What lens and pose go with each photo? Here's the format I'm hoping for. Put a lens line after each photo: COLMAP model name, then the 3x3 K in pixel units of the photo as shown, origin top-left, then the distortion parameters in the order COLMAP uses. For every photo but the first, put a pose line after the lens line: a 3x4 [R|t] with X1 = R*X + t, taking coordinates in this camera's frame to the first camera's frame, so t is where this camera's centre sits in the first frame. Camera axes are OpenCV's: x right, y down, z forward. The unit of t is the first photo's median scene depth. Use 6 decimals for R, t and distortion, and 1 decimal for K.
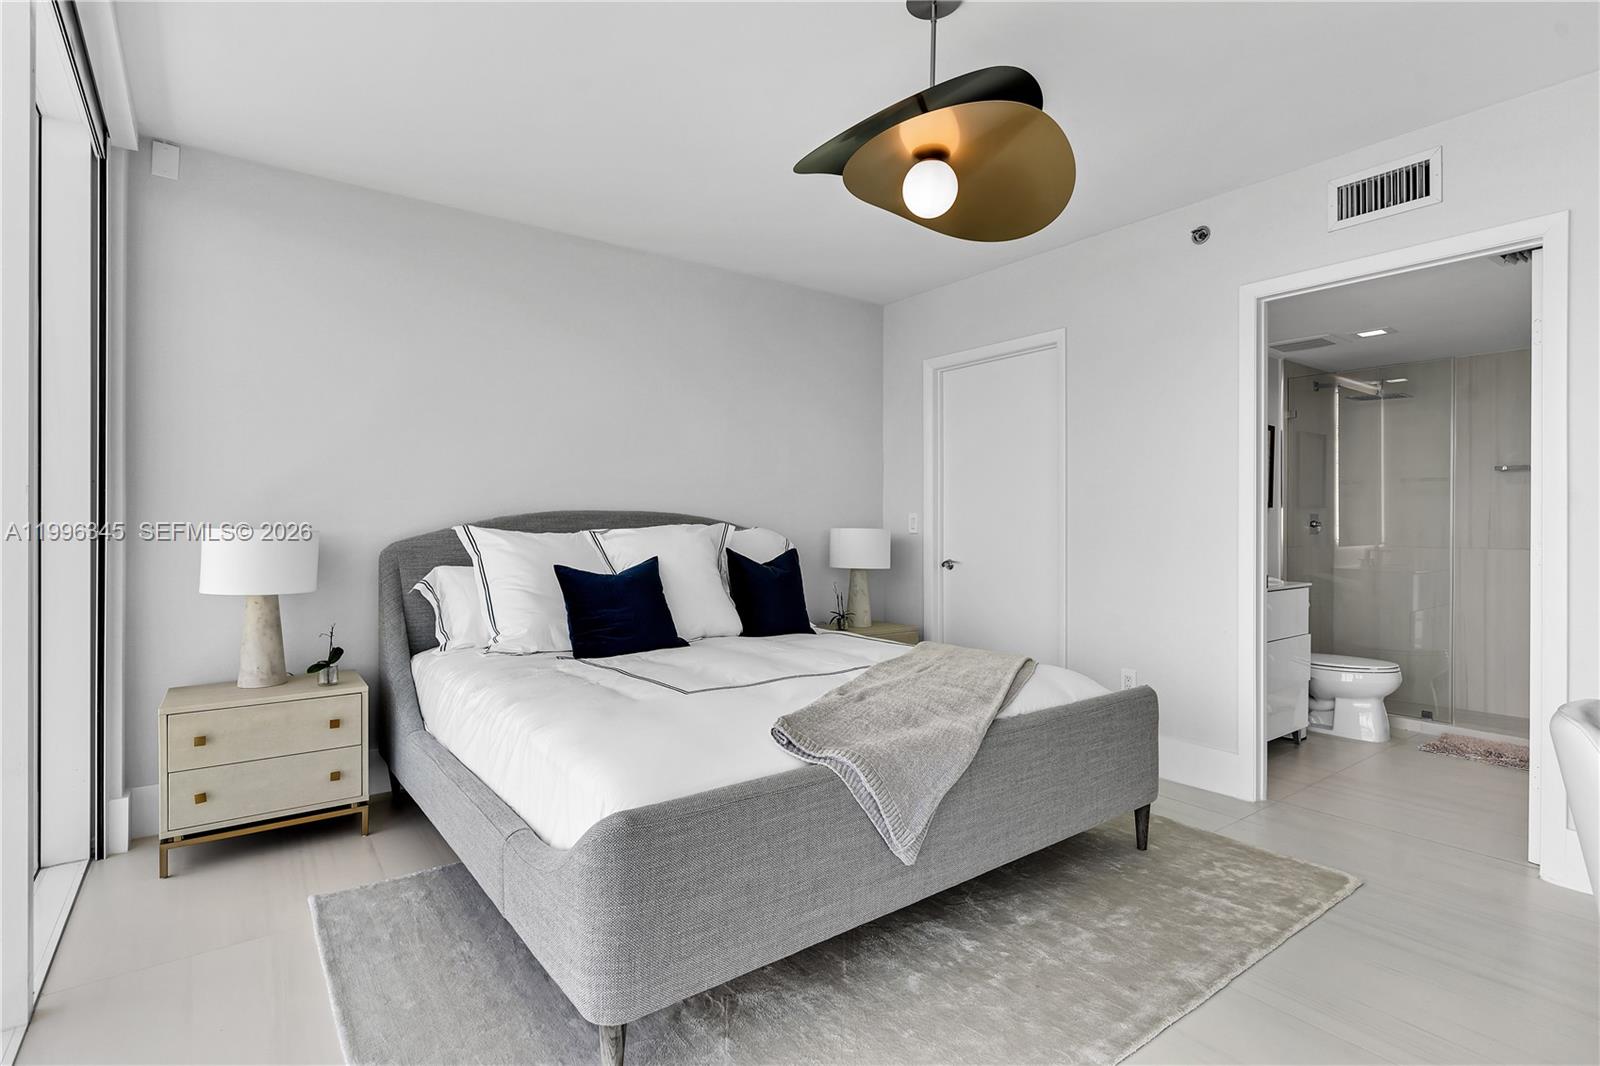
lens RADIAL K [[785.0, 0, 802.2], [0, 785.0, 534.4], [0, 0, 1]] dist [0.002893, 0.000417]
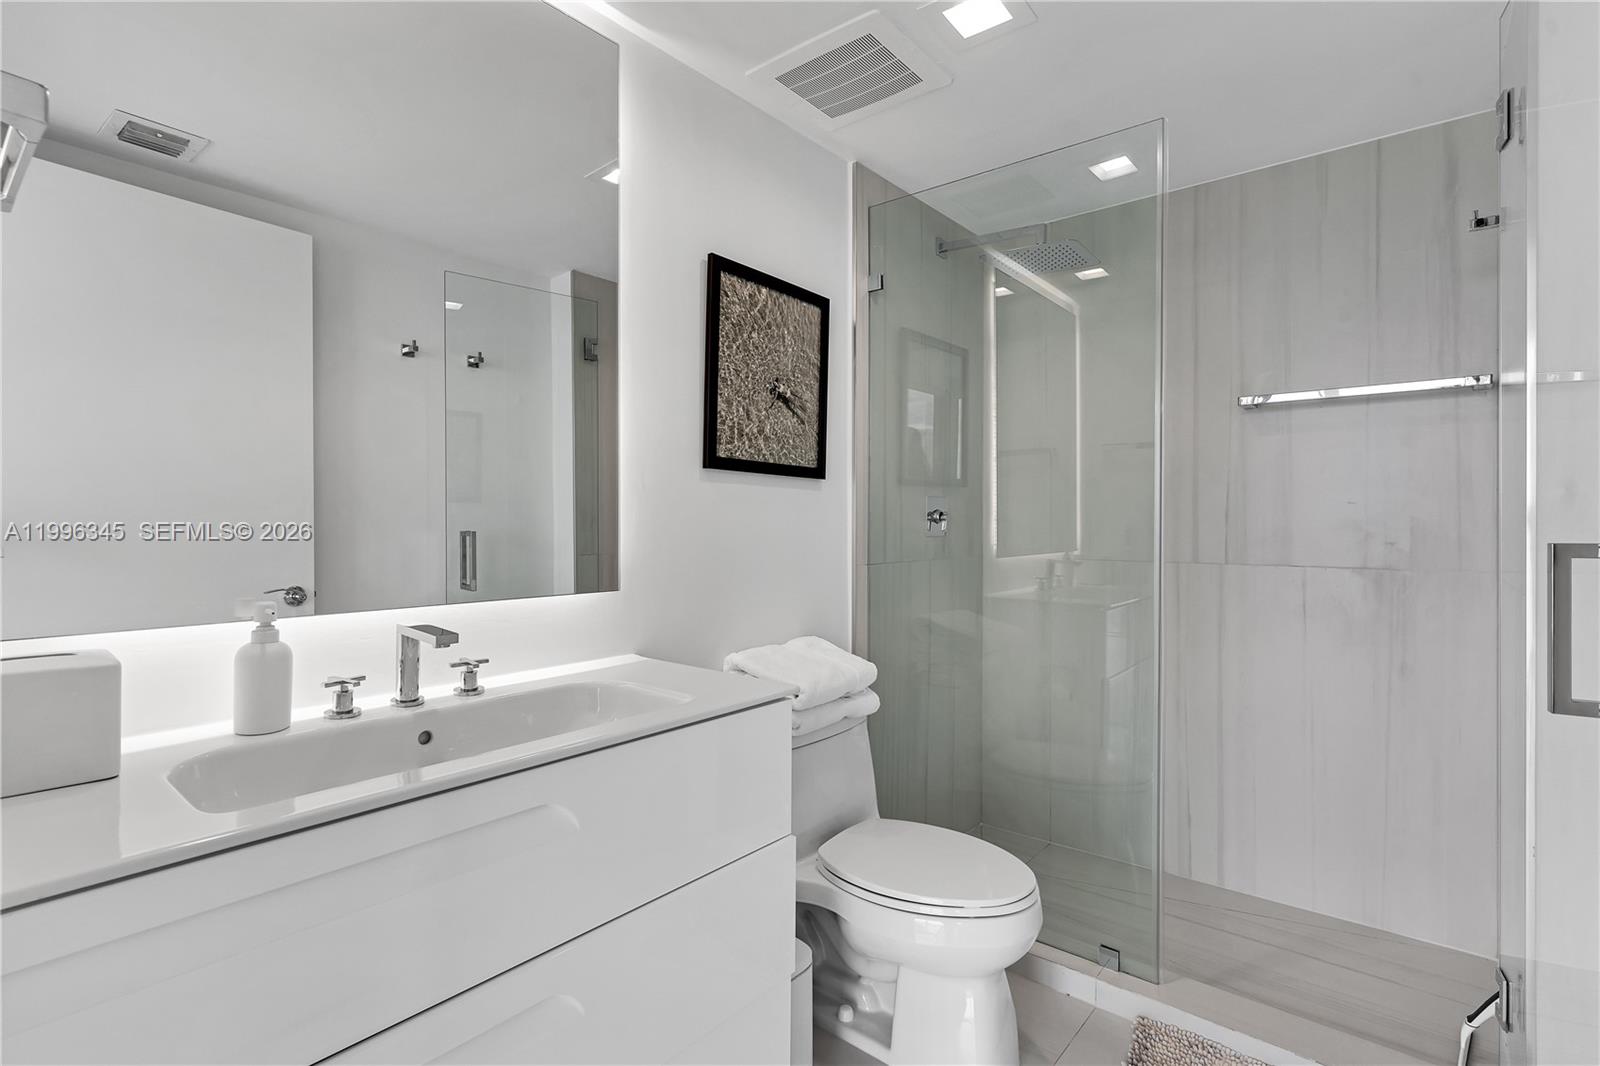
lens RADIAL K [[785.0, 0, 801.7], [0, 785.0, 524.8], [0, 0, 1]] dist [0.002893, 0.000417]
pose [[0.973481, 0.003328, 0.228746, 0.435018], [-0.001939, 0.999978, -0.006296, -0.004070], [-0.228762, 0.005685, 0.973466, 0.505710]]
